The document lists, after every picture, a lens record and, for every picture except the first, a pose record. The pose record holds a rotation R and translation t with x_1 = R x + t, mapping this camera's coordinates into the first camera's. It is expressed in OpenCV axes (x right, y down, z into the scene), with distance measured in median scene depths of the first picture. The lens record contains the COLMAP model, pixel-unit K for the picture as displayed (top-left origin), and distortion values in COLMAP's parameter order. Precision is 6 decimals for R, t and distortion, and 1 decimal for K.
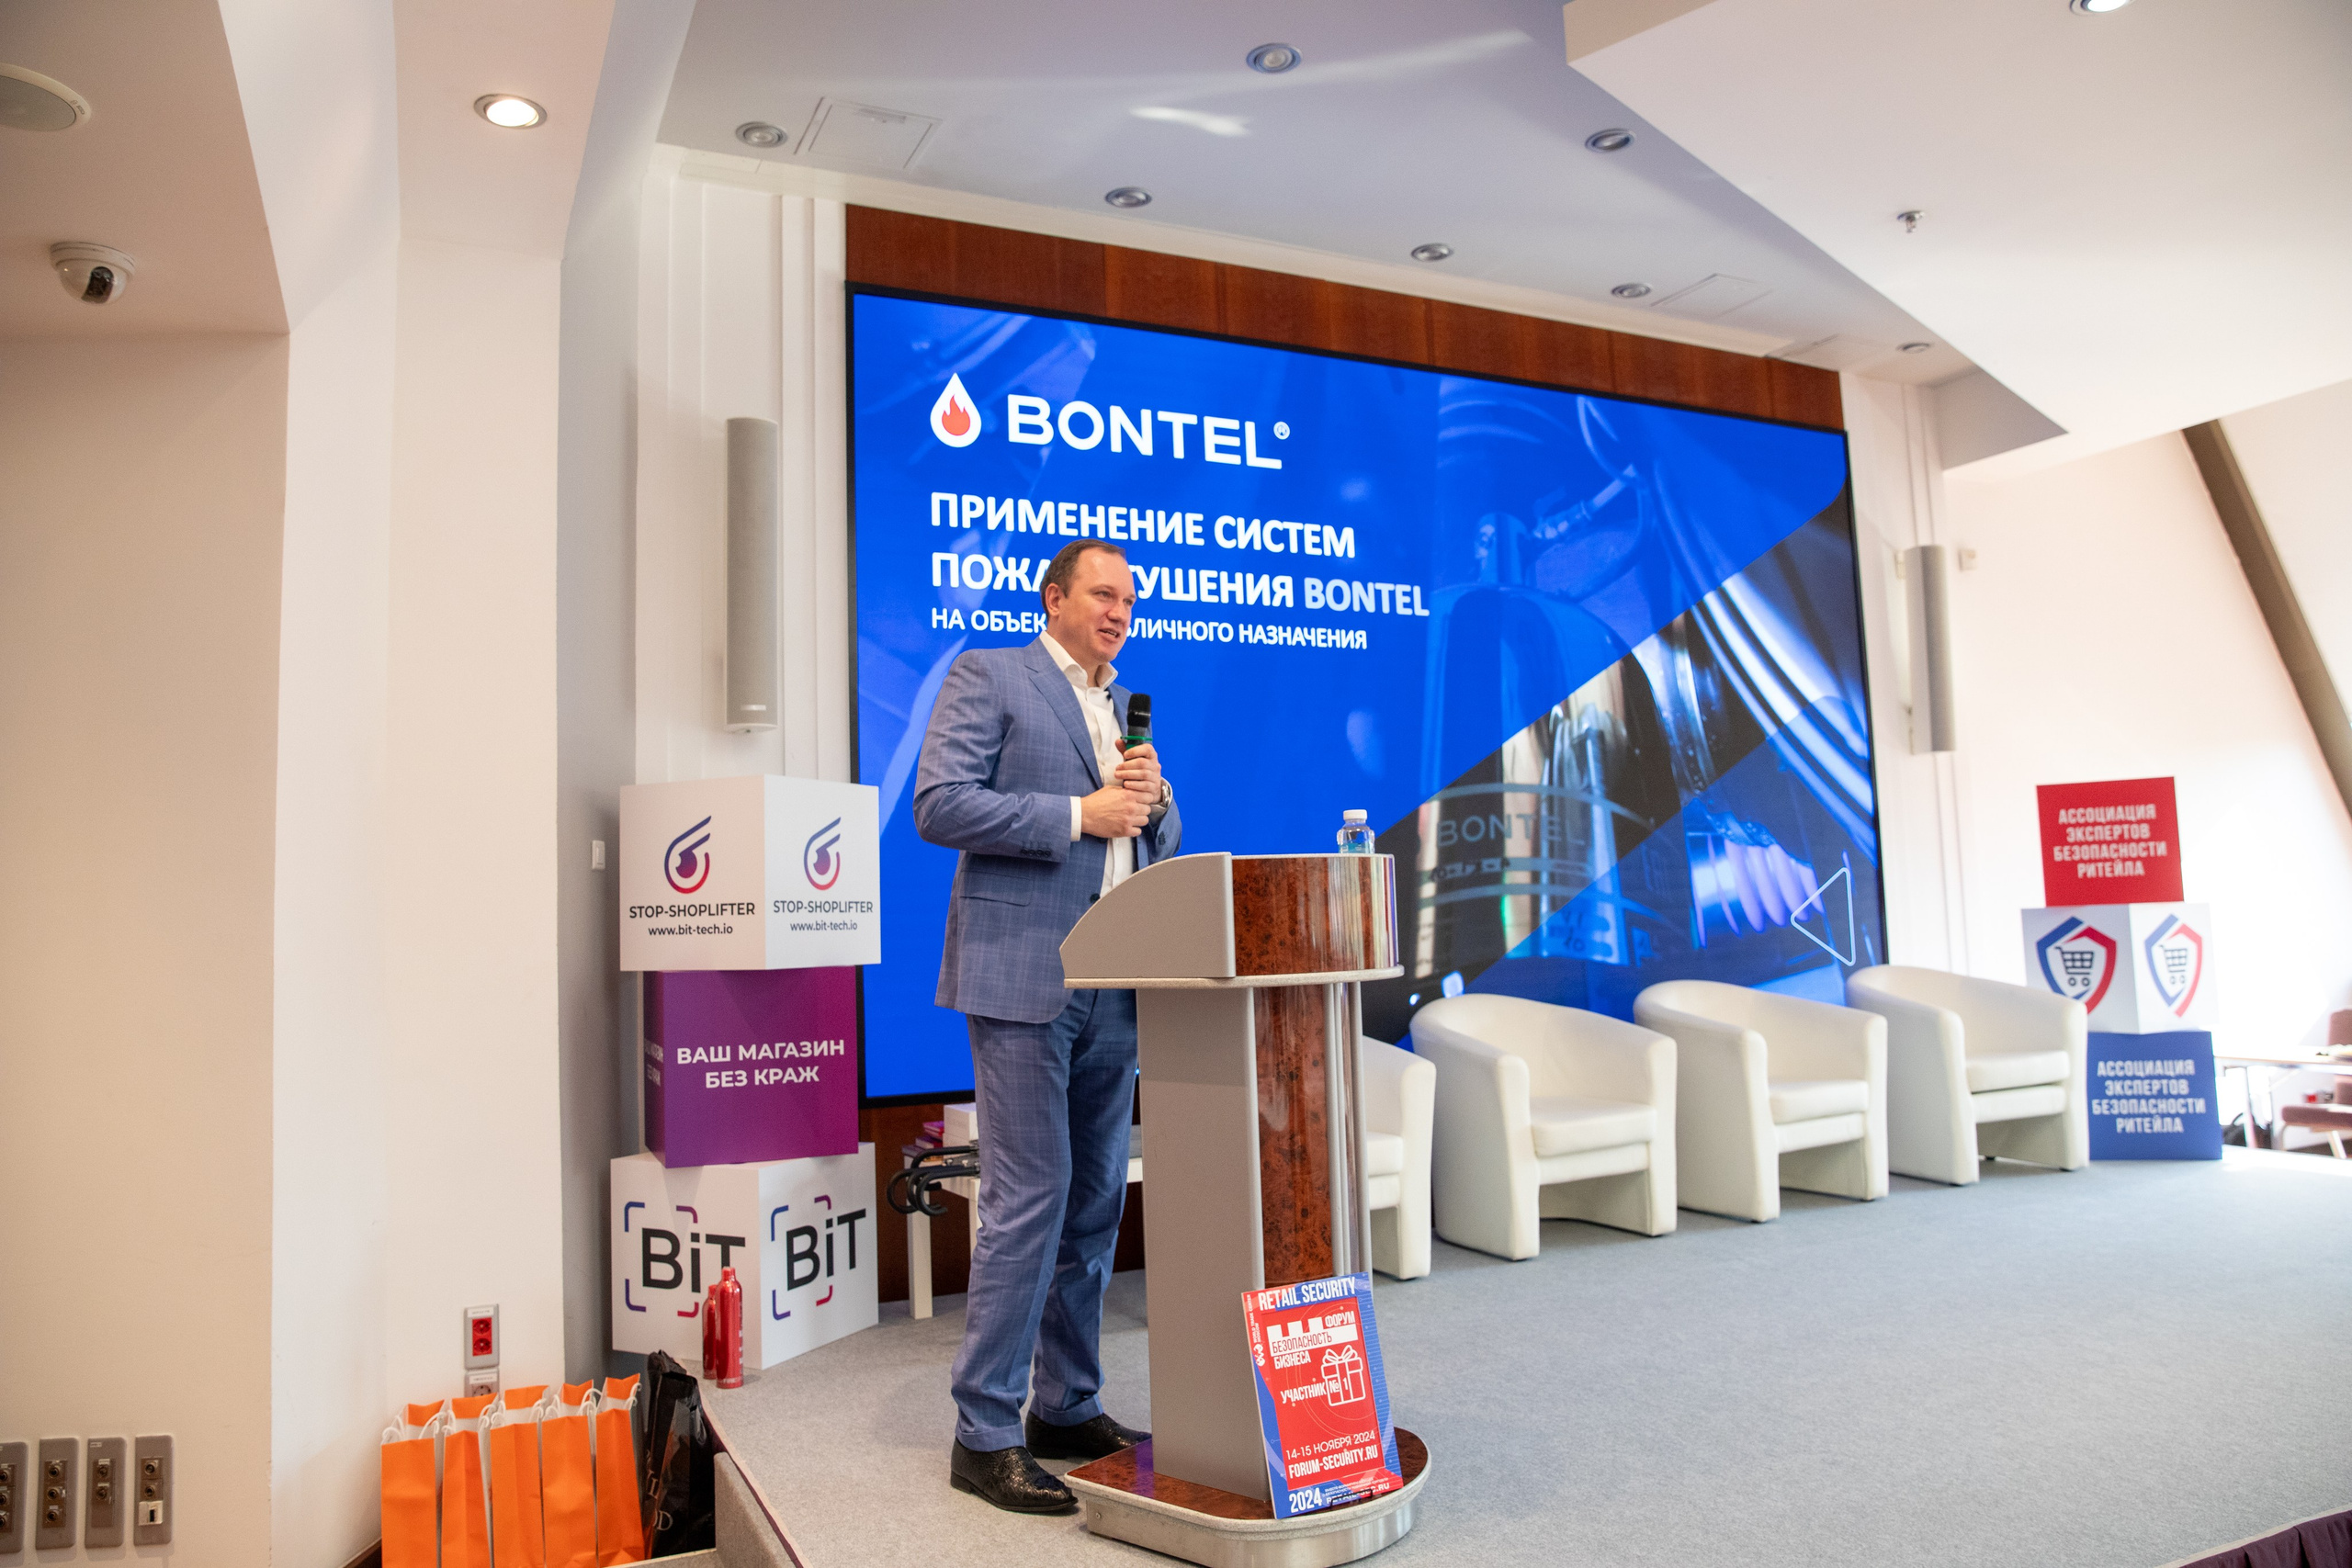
lens RADIAL K [[1580.8, 0, 1173.9], [0, 1580.8, 779.2], [0, 0, 1]] dist [-0.113449, 0.084494]
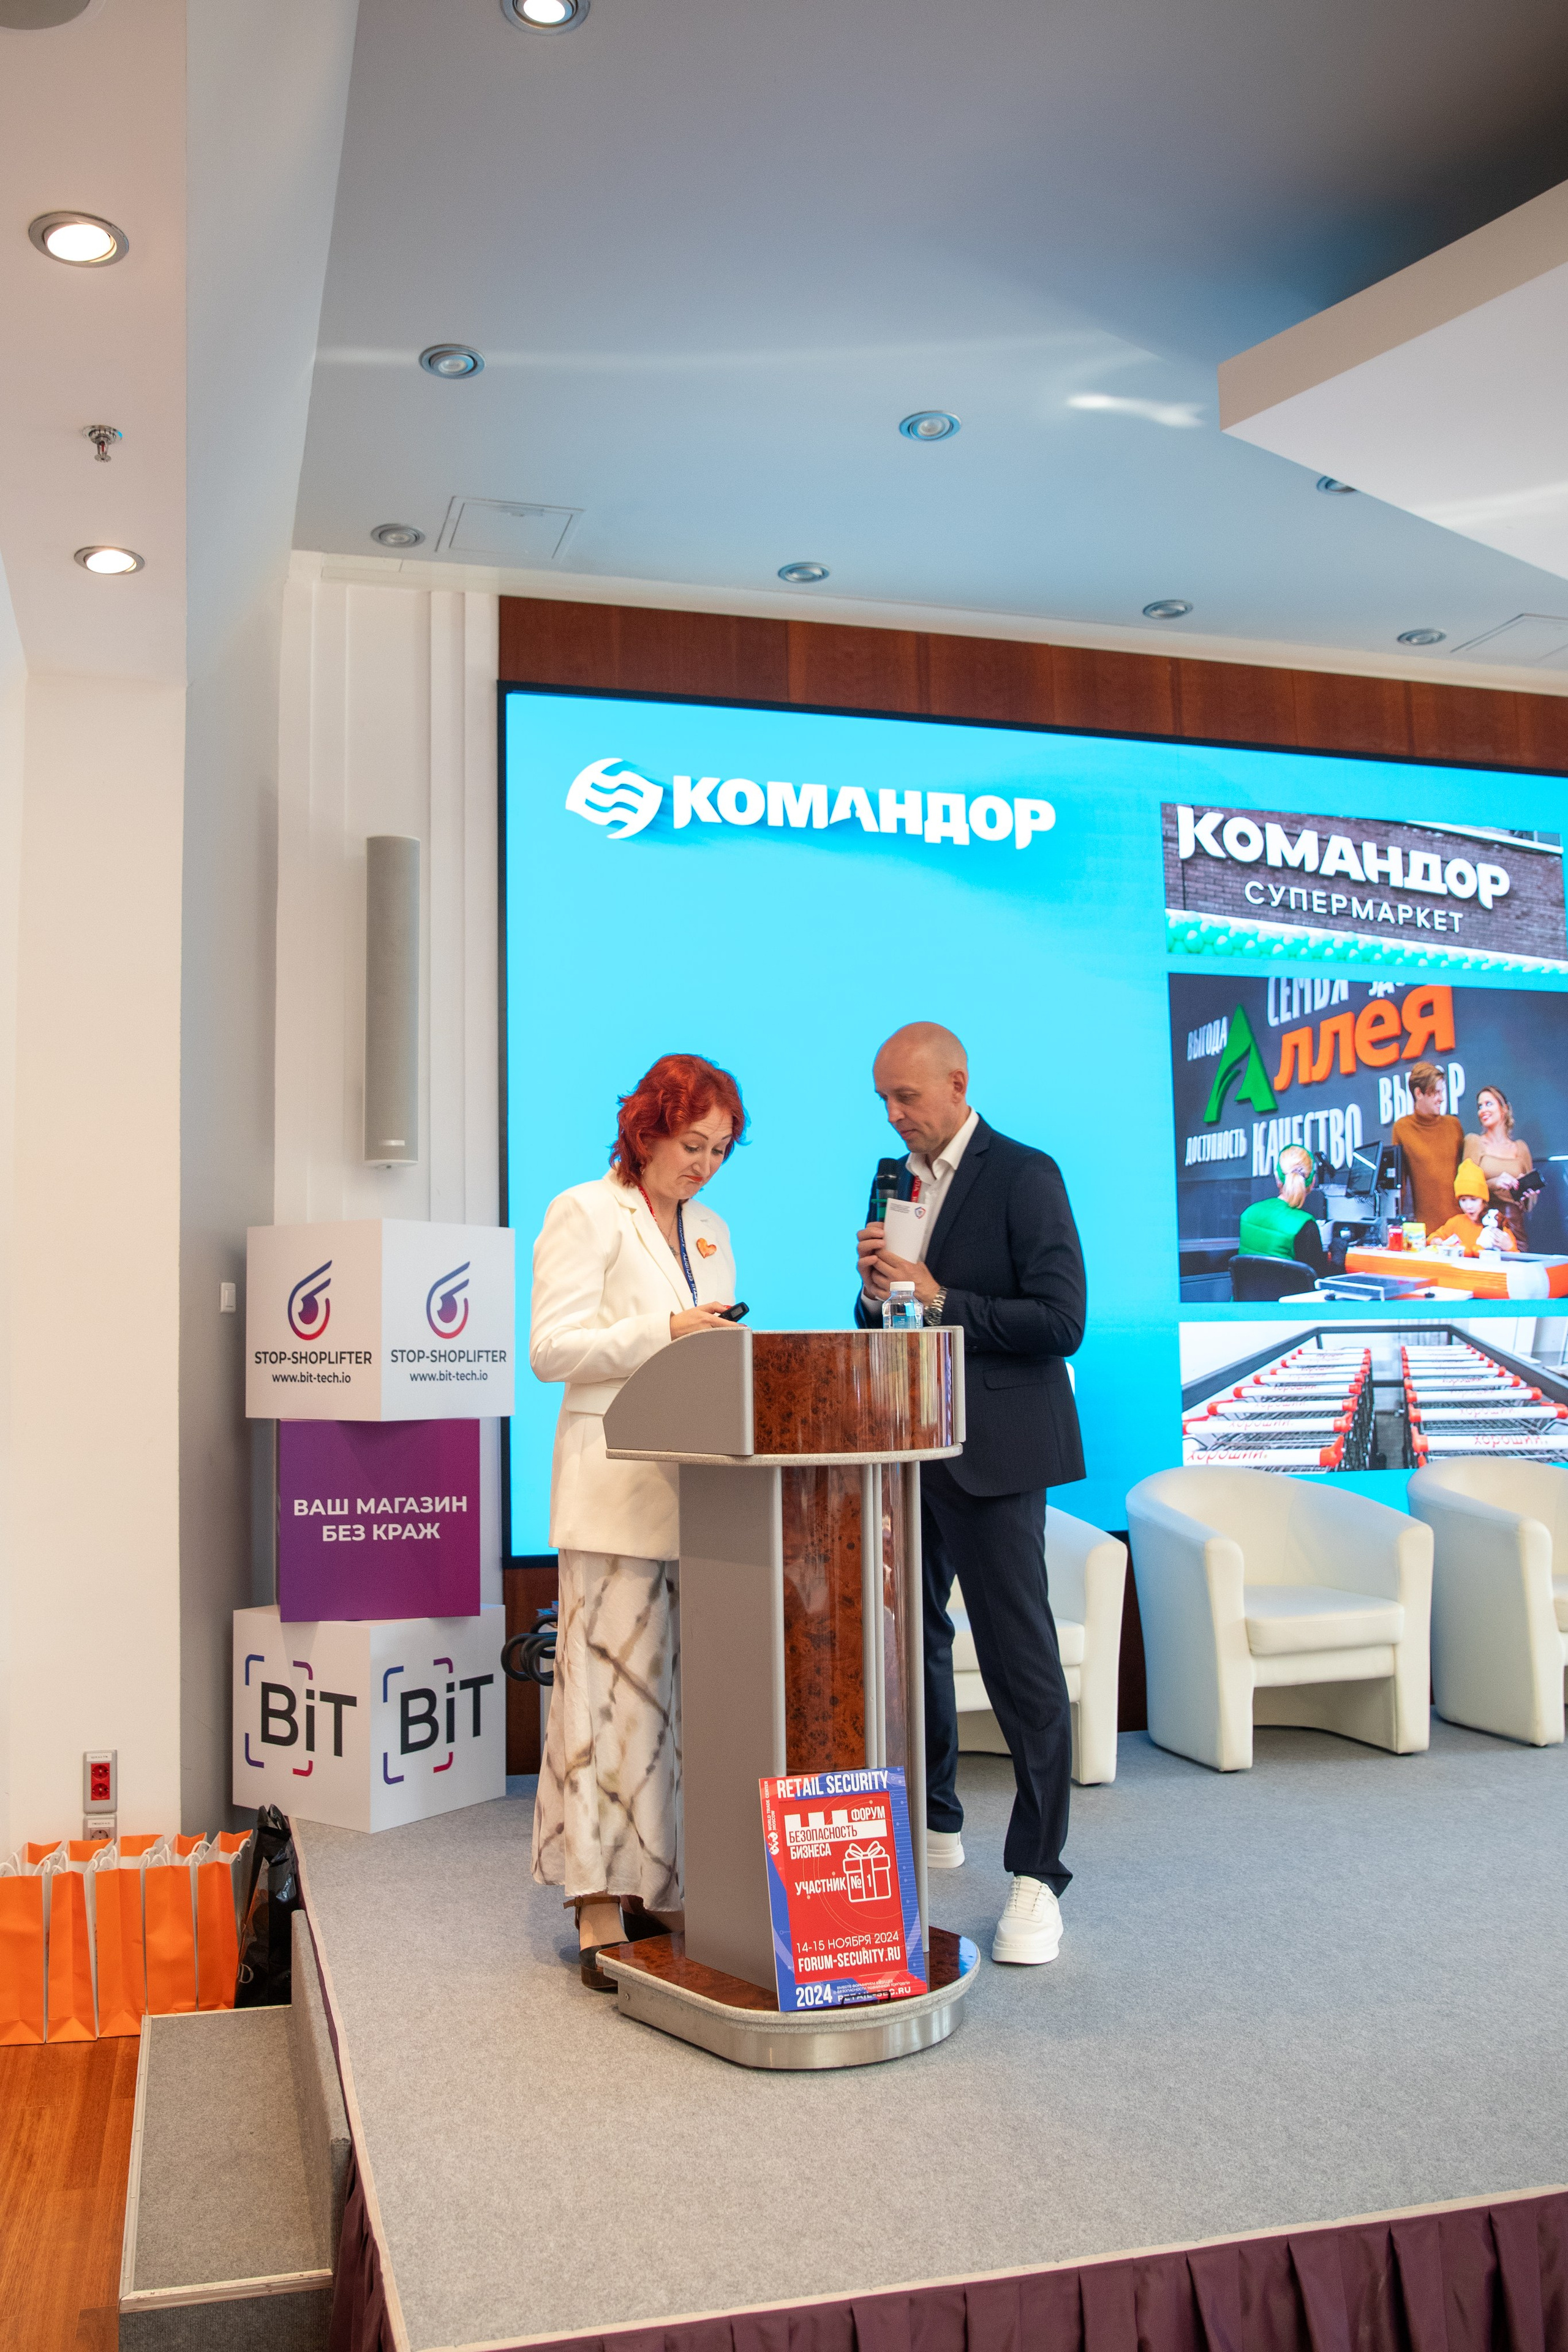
lens RADIAL K [[1883.4, 0, 673.6], [0, 1883.4, 1195.8], [0, 0, 1]] dist [-0.113694, 0.087732]
pose [[0.980508, 0.006206, -0.196384, 0.137298], [-0.004077, 0.999928, 0.011243, -0.030104], [0.196439, -0.010223, 0.980463, -0.092525]]
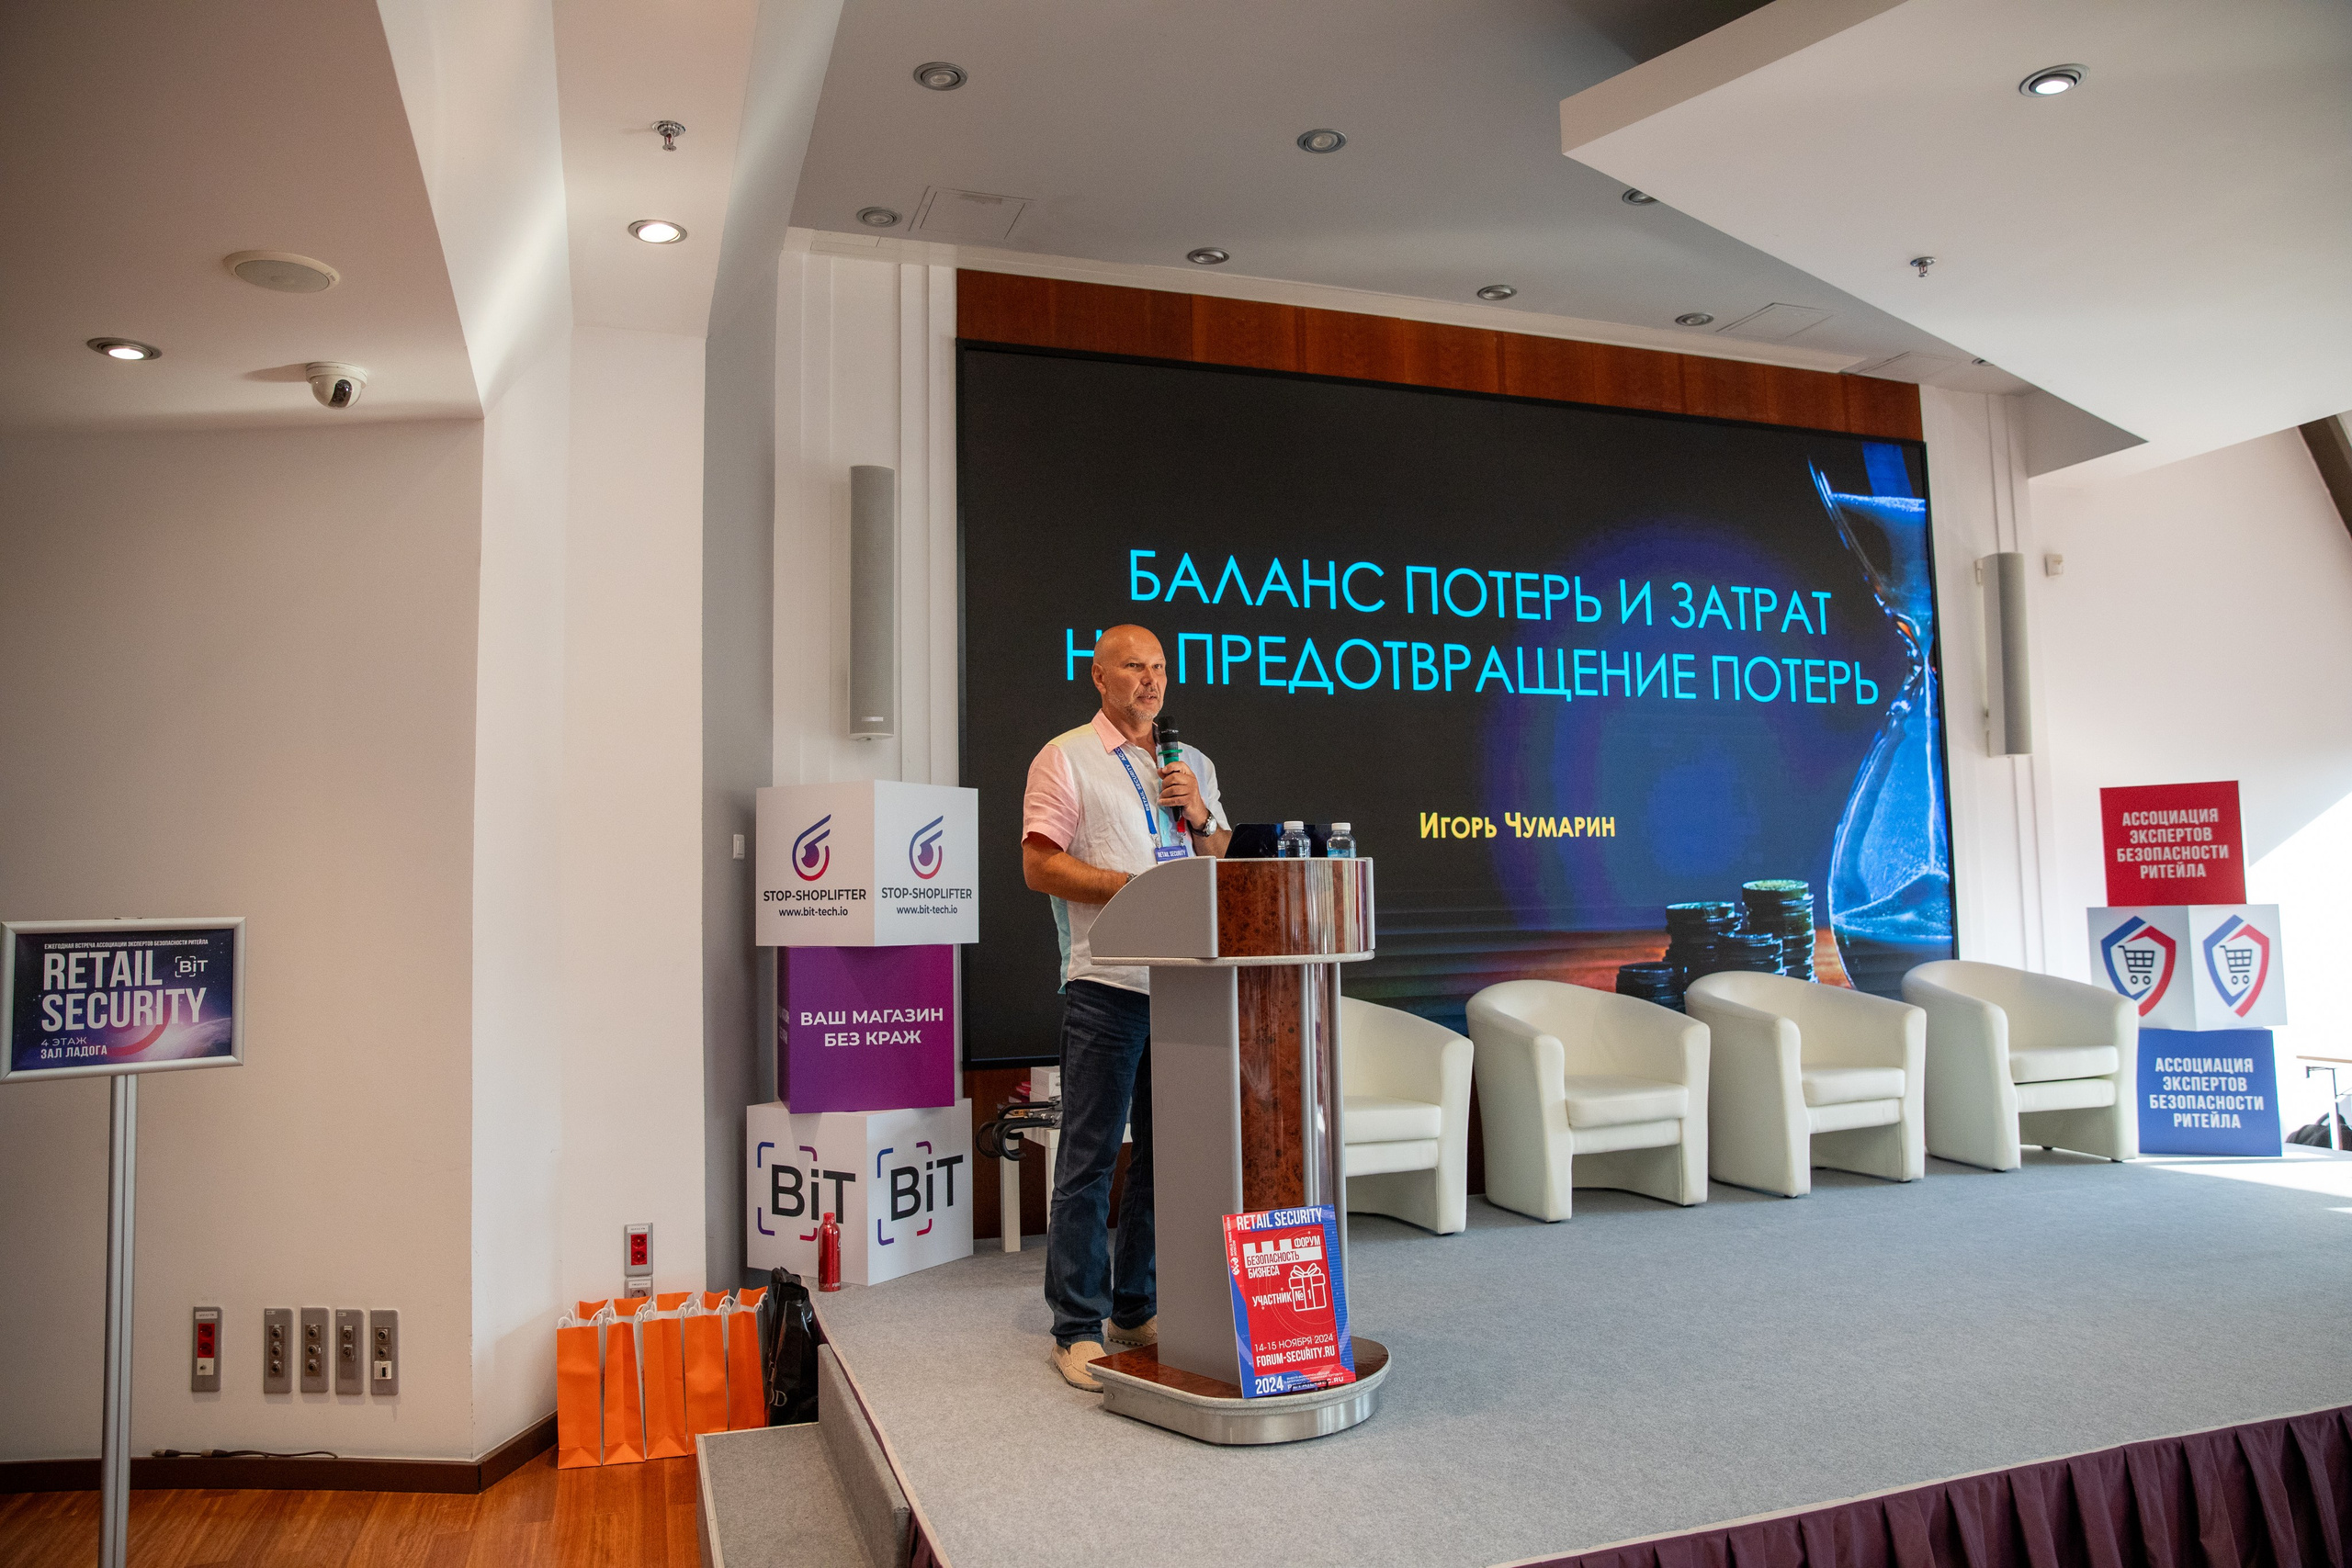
lens RADIAL K [[1591.6, 0, 1173.9], [0, 1591.6, 781.2], [0, 0, 1]] dist [-0.113985, 0.089193]
pose [[0.993946, 0.005314, -0.109743, 0.088257], [-0.003961, 0.999913, 0.012544, -0.017264], [0.109800, -0.012033, 0.993881, -0.146013]]
